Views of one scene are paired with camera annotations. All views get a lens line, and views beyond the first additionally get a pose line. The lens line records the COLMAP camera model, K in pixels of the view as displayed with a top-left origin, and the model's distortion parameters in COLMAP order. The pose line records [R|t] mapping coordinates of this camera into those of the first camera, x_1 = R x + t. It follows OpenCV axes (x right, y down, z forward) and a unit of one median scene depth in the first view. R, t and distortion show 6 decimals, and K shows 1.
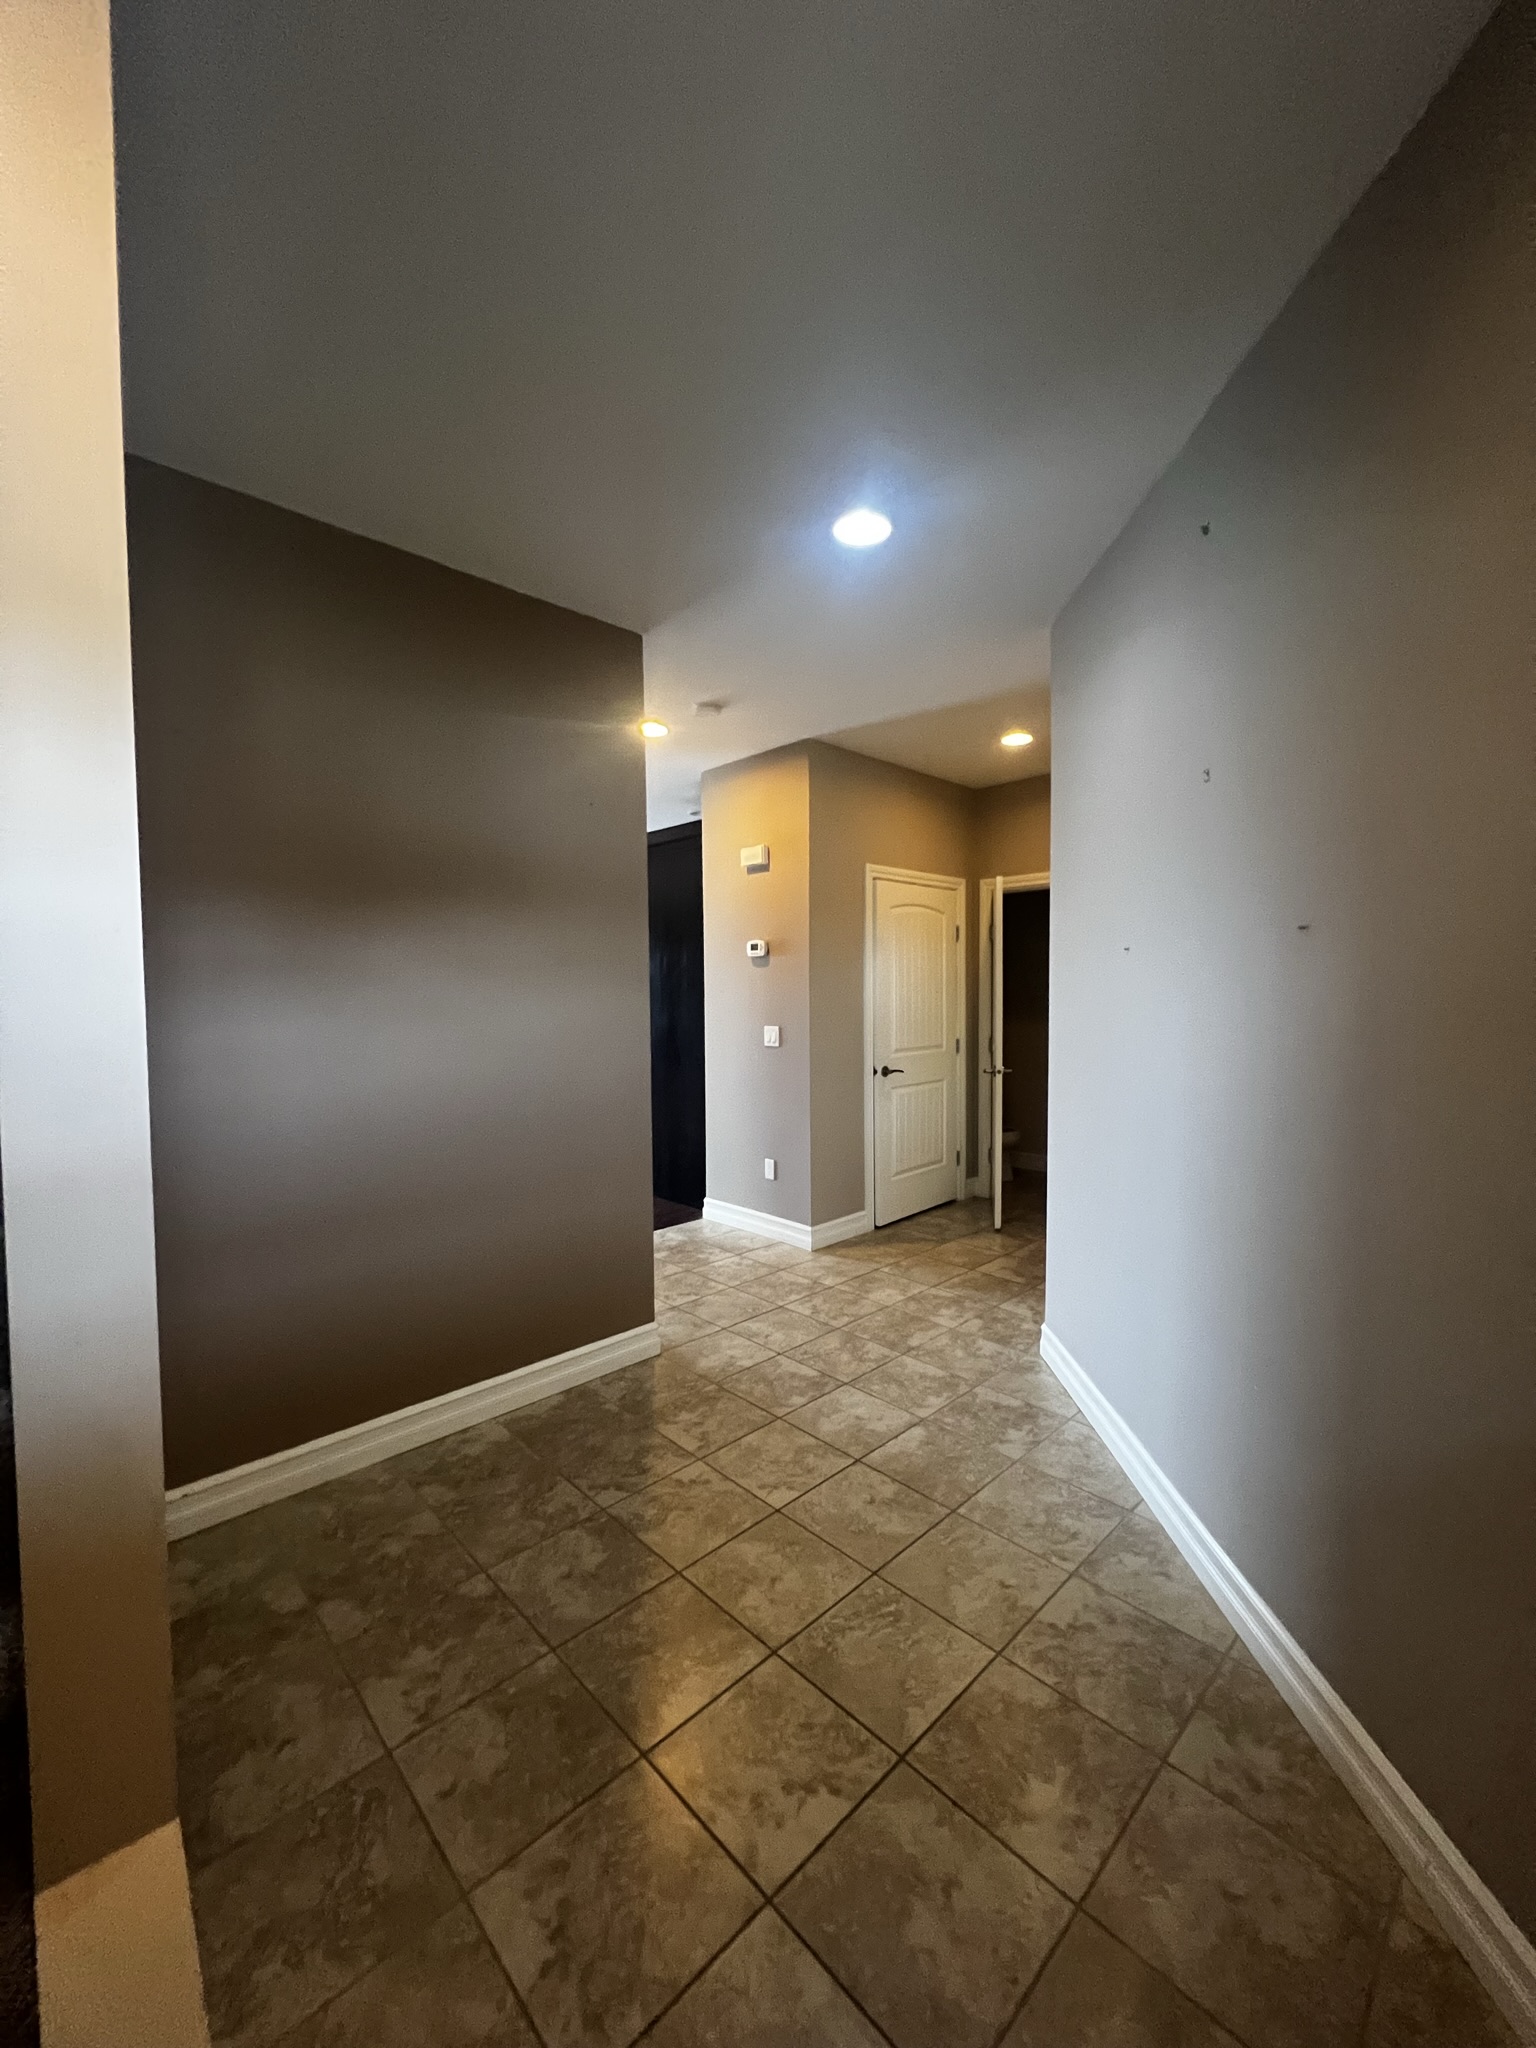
lens RADIAL K [[817.9, 0, 763.6], [0, 817.9, 1021.9], [0, 0, 1]] dist [-0.001820, -0.000188]
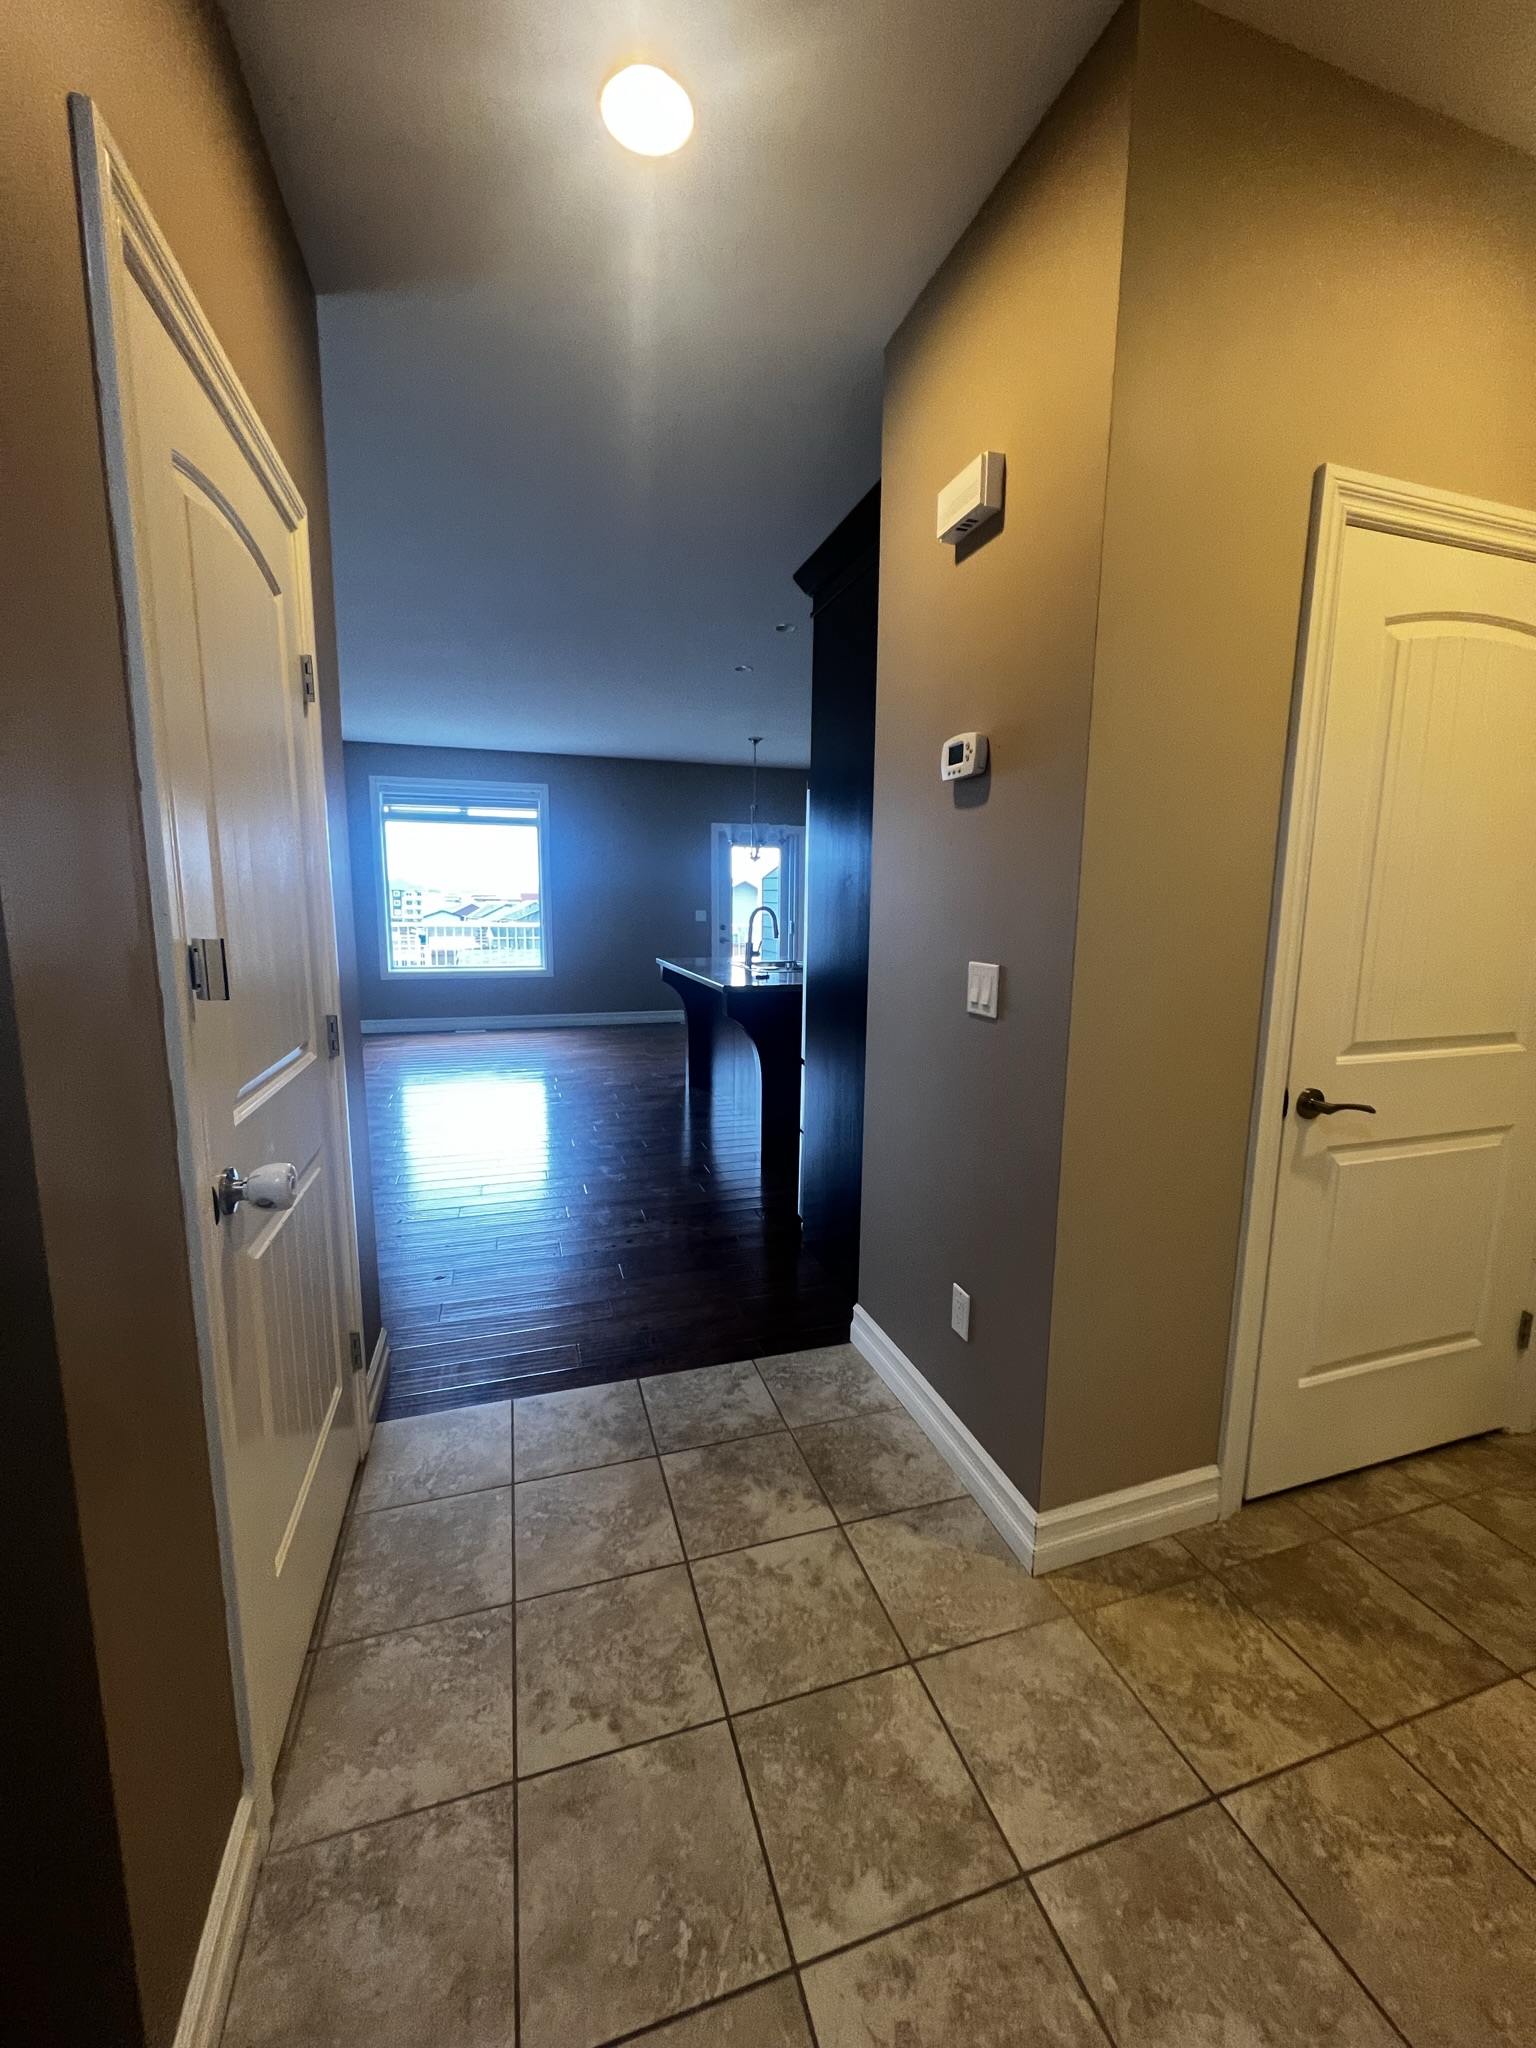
lens RADIAL K [[817.9, 0, 780.1], [0, 817.9, 1010.9], [0, 0, 1]] dist [-0.001820, -0.000188]
pose [[0.902003, 0.081683, -0.423933, 0.087830], [-0.041212, 0.993745, 0.103788, -0.008076], [0.429759, -0.076146, 0.899727, 0.614152]]
